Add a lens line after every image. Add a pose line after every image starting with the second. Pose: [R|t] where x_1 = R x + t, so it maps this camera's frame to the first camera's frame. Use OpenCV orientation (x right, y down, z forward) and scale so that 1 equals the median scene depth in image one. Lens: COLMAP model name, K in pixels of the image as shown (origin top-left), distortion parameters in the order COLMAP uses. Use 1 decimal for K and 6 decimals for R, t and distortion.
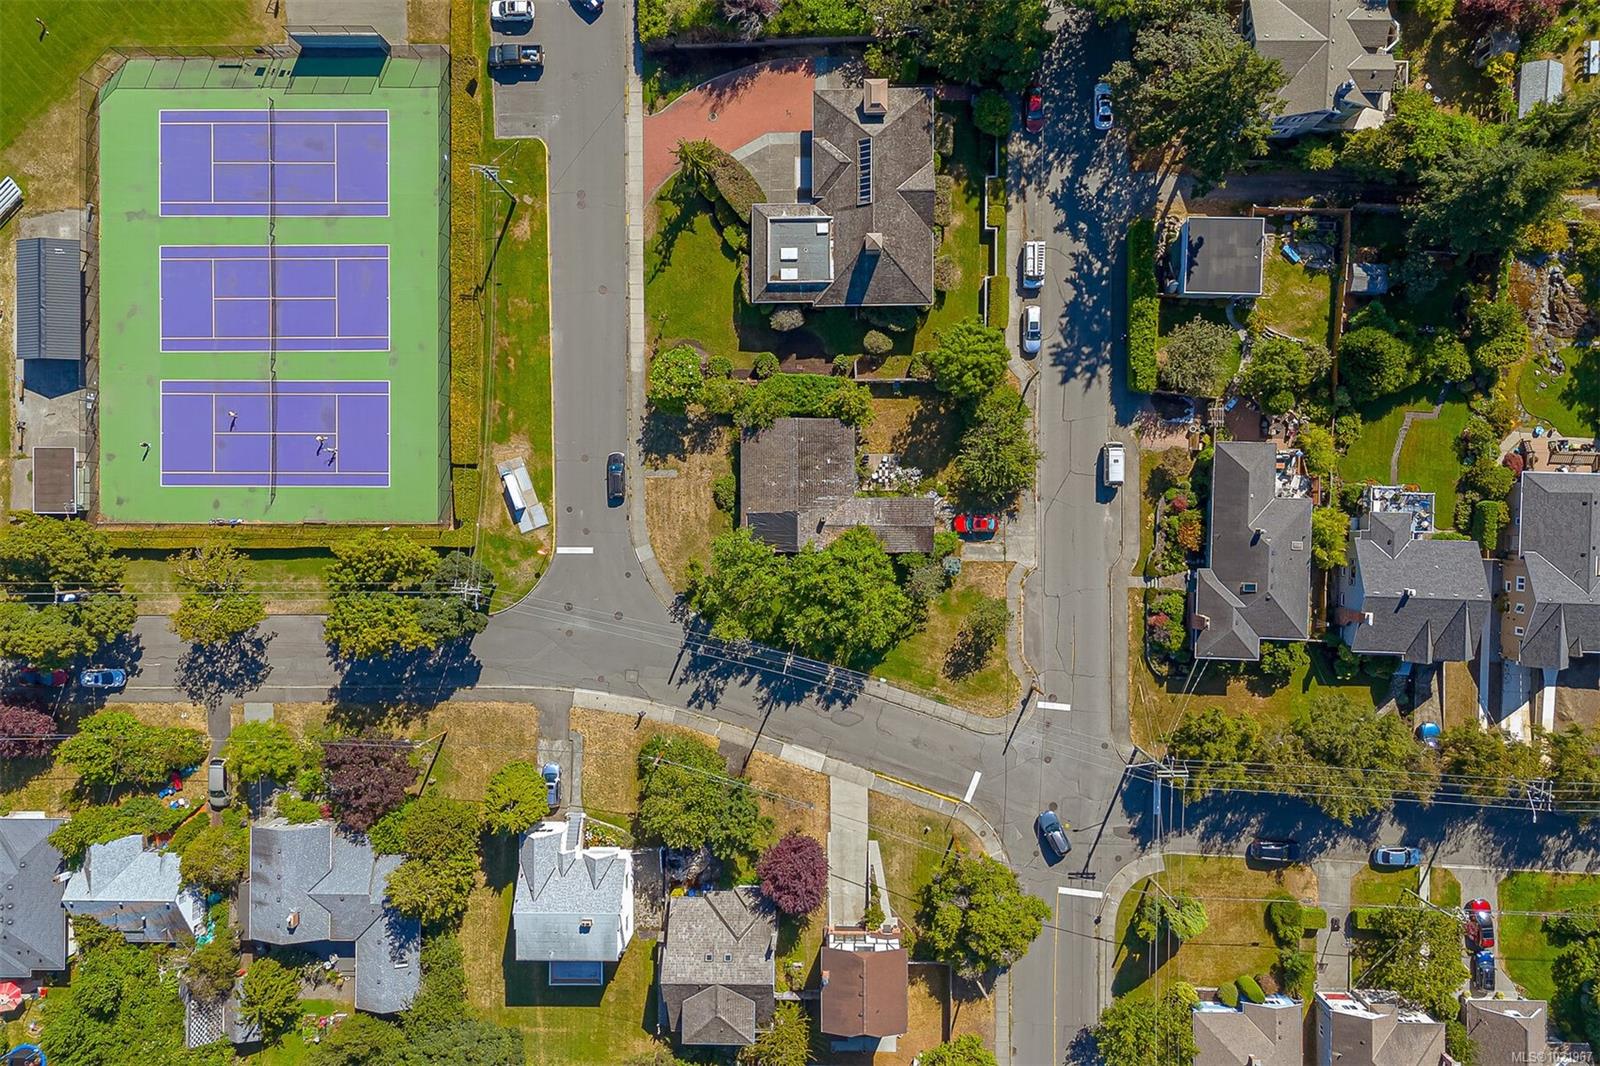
lens RADIAL K [[1168.7, 0, 800.0], [0, 1168.7, 533.0], [0, 0, 1]] dist [0.013381, 0.001352]
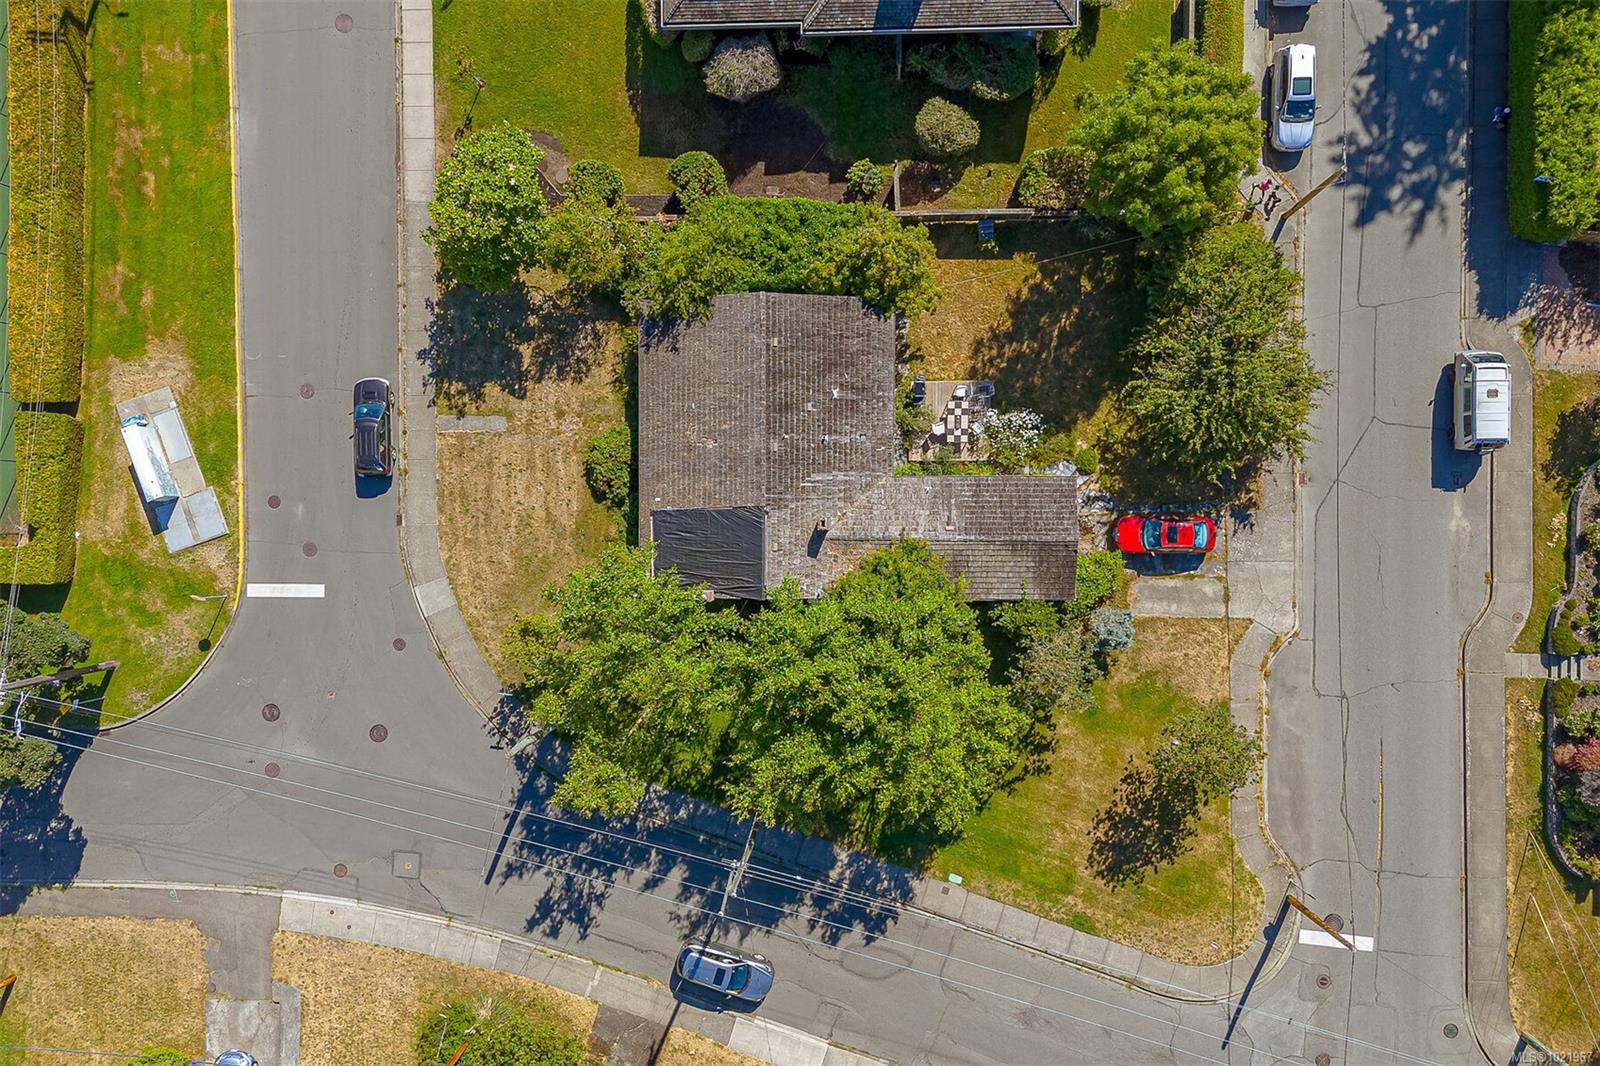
lens RADIAL K [[1168.7, 0, 800.0], [0, 1168.7, 533.0], [0, 0, 1]] dist [0.013381, 0.001352]
pose [[0.999853, 0.001971, -0.017021, 0.018286], [-0.001979, 0.999998, -0.000501, -0.008108], [0.017020, 0.000535, 0.999855, 0.545848]]
